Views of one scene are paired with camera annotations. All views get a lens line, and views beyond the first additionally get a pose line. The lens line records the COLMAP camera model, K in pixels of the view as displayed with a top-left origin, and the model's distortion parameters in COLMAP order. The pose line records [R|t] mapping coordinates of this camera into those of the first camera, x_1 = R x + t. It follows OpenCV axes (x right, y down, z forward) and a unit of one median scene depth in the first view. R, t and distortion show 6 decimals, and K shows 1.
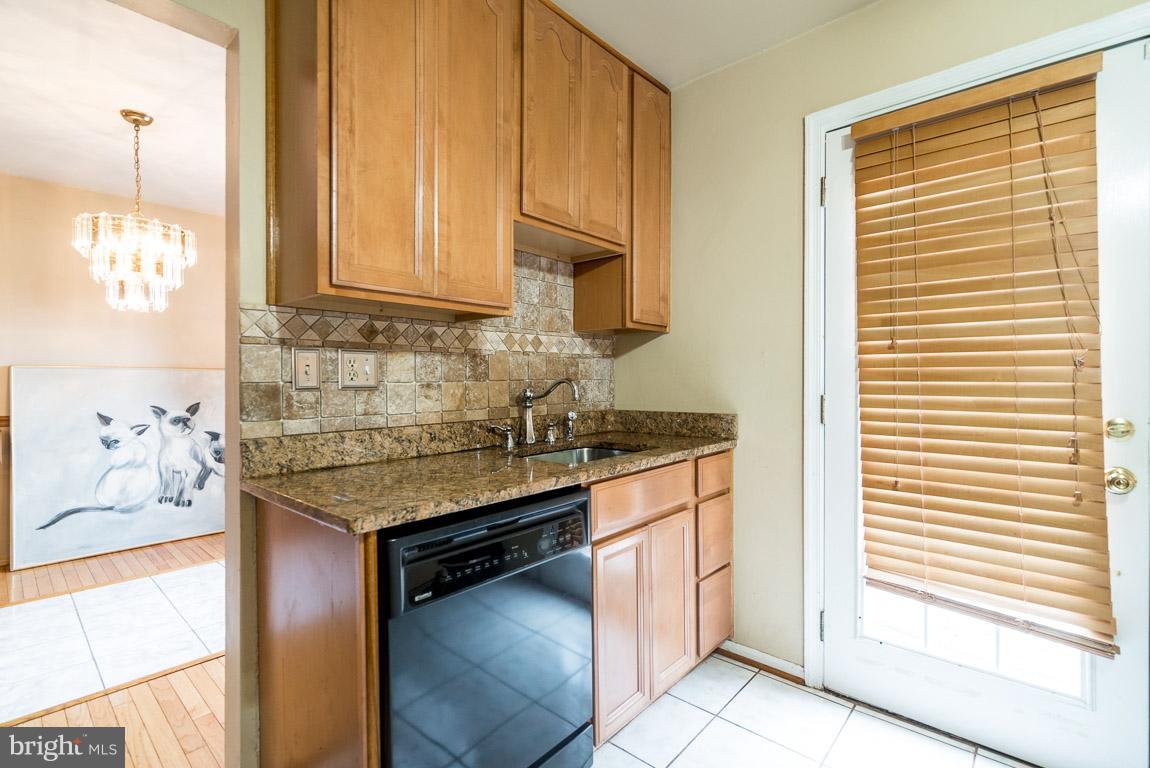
lens RADIAL K [[543.2, 0, 560.6], [0, 543.2, 382.2], [0, 0, 1]] dist [-0.008971, 0.000670]
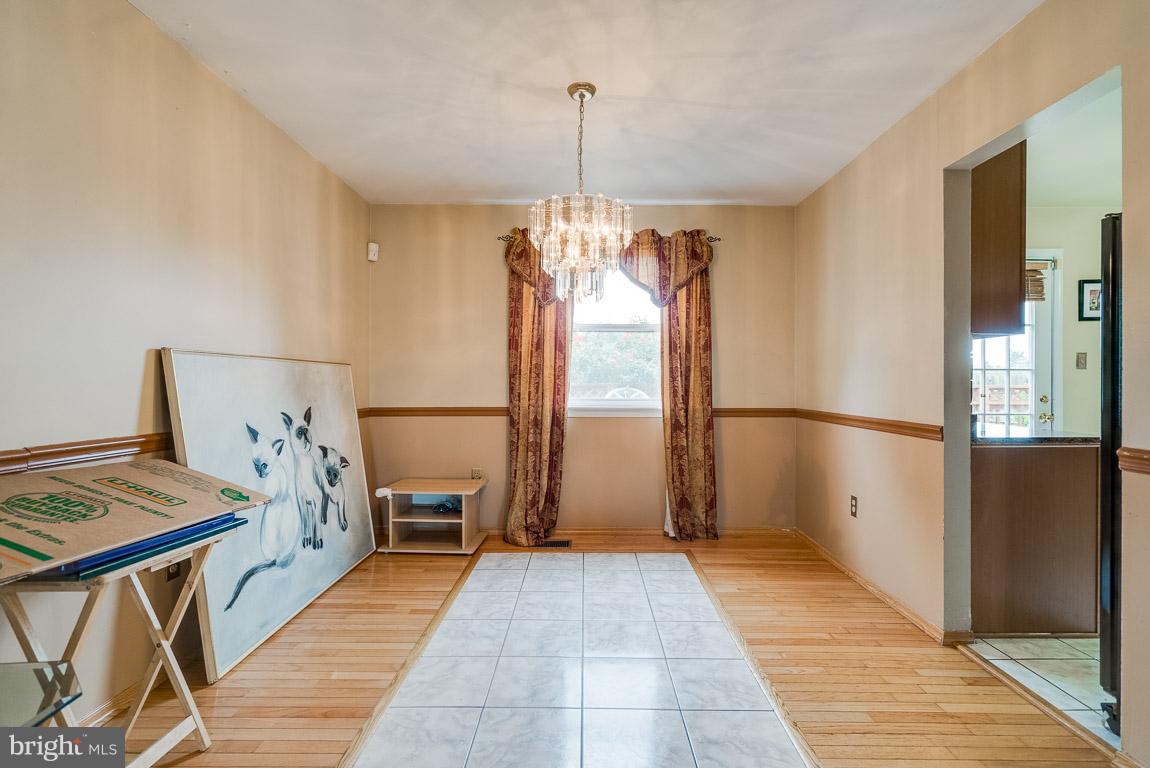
lens RADIAL K [[543.2, 0, 584.2], [0, 543.2, 379.9], [0, 0, 1]] dist [-0.008971, 0.000670]
pose [[0.715141, 0.017777, 0.698754, -1.752226], [-0.009556, 0.999832, -0.015656, 0.015747], [-0.698915, 0.004519, 0.715191, 0.402755]]
